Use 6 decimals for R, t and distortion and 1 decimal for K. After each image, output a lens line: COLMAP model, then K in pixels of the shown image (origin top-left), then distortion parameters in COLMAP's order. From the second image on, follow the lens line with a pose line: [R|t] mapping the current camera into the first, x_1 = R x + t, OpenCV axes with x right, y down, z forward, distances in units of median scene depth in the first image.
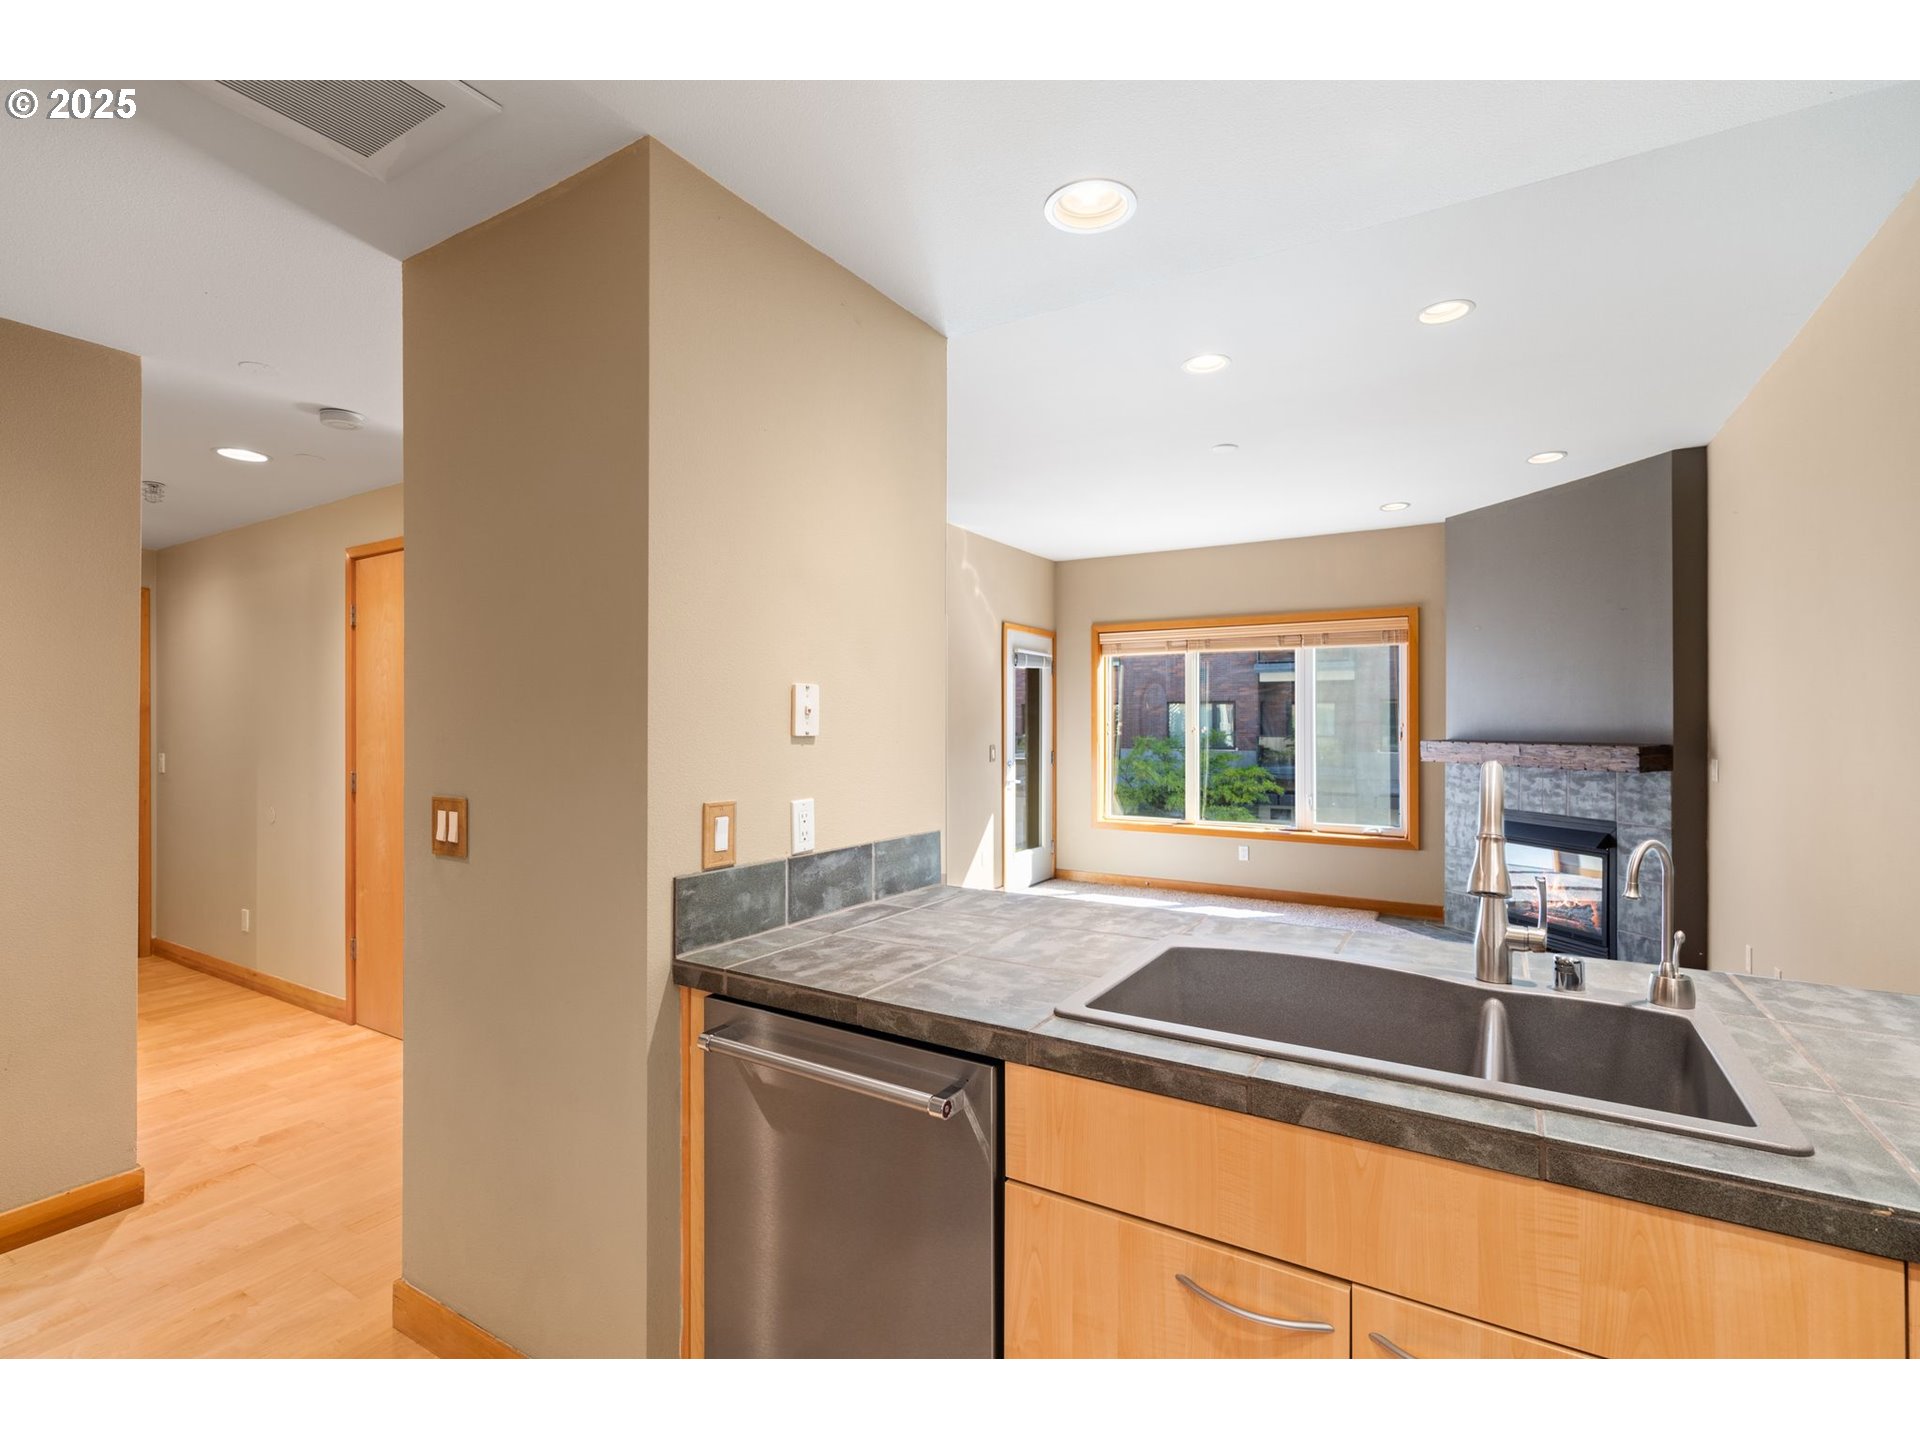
lens RADIAL K [[877.4, 0, 954.7], [0, 877.4, 721.1], [0, 0, 1]] dist [0.000595, 0.000161]
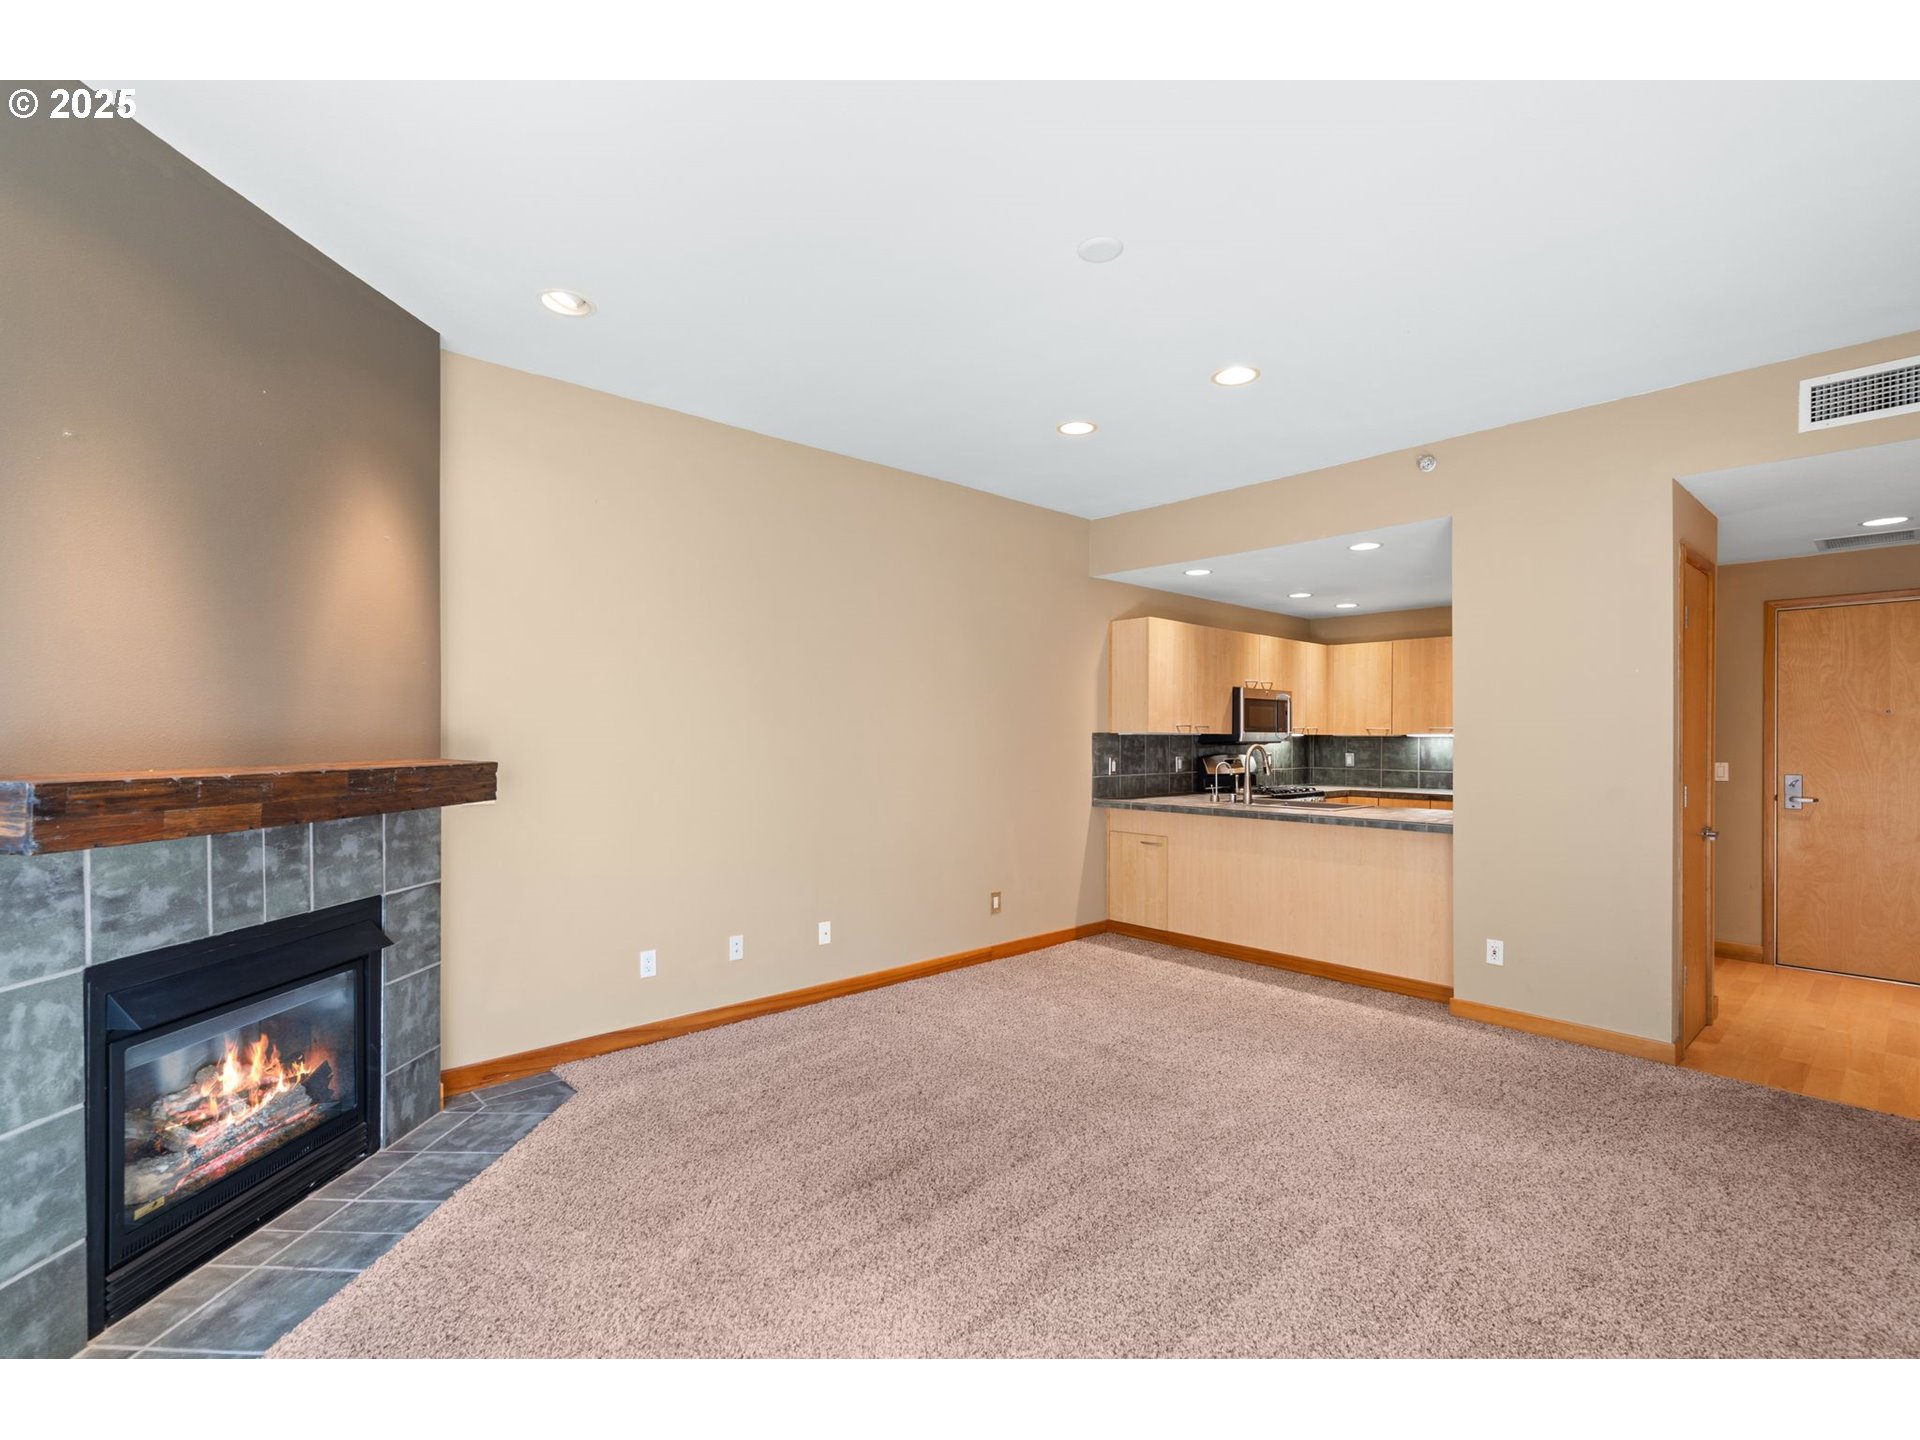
lens RADIAL K [[878.6, 0, 966.0], [0, 878.6, 747.5], [0, 0, 1]] dist [0.001144, 0.000542]
pose [[-0.960804, -0.006202, 0.277159, 0.175983], [-0.004025, 0.999956, 0.008423, 0.008162], [-0.277199, 0.006977, -0.960787, 1.192829]]
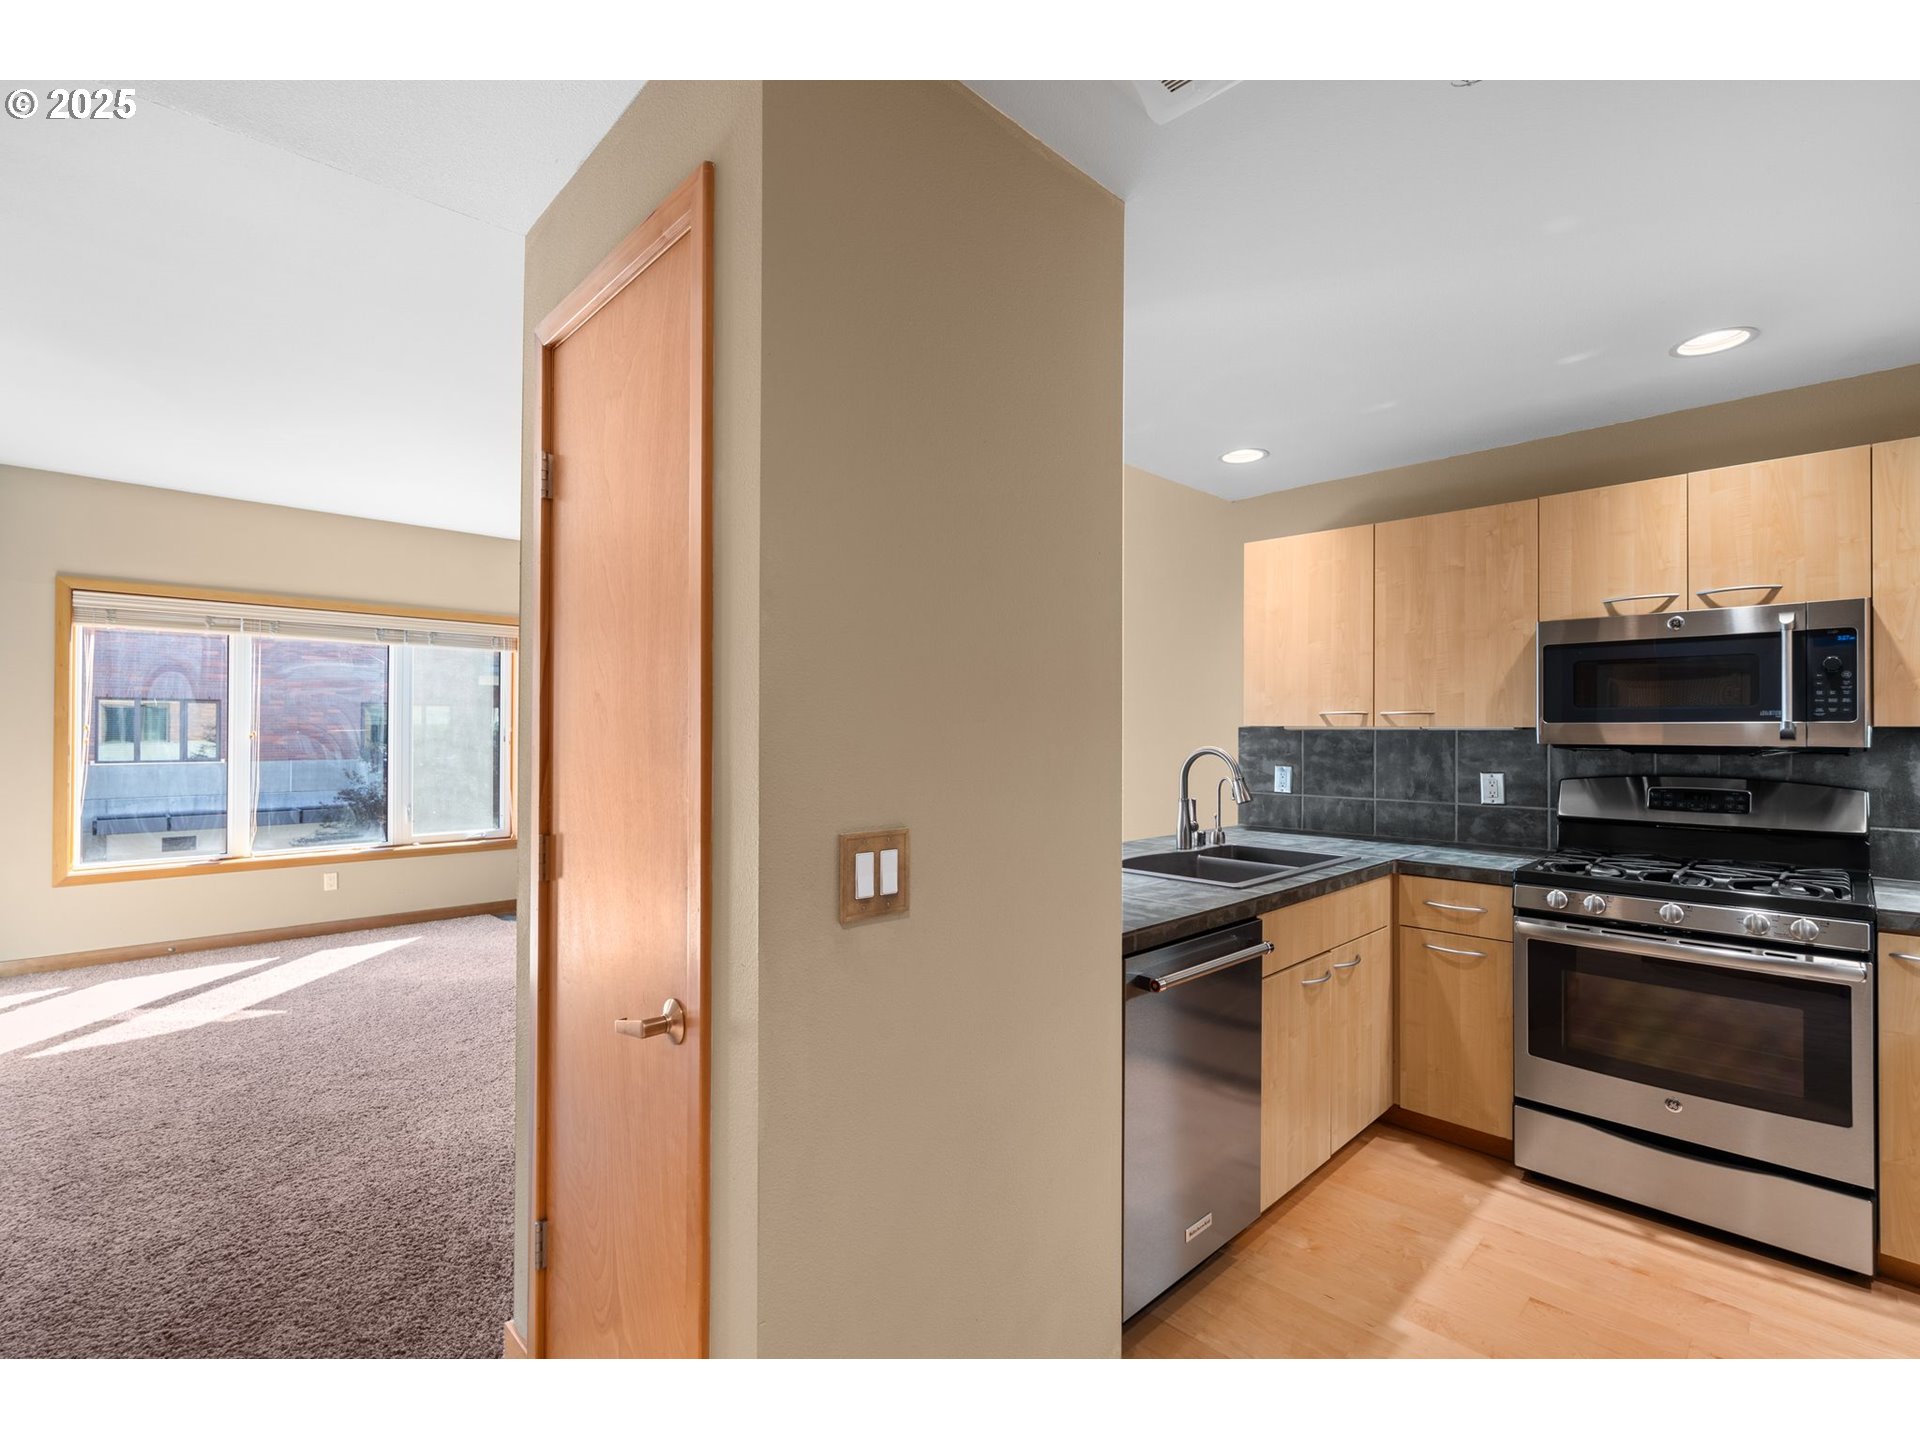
lens RADIAL K [[873.2, 0, 955.0], [0, 873.2, 728.6], [0, 0, 1]] dist [-0.002413, 0.000864]
pose [[0.245892, 0.003357, 0.969291, -0.390054], [-0.005526, 0.999983, -0.002061, 0.002819], [-0.969281, -0.004850, 0.245906, 0.249087]]
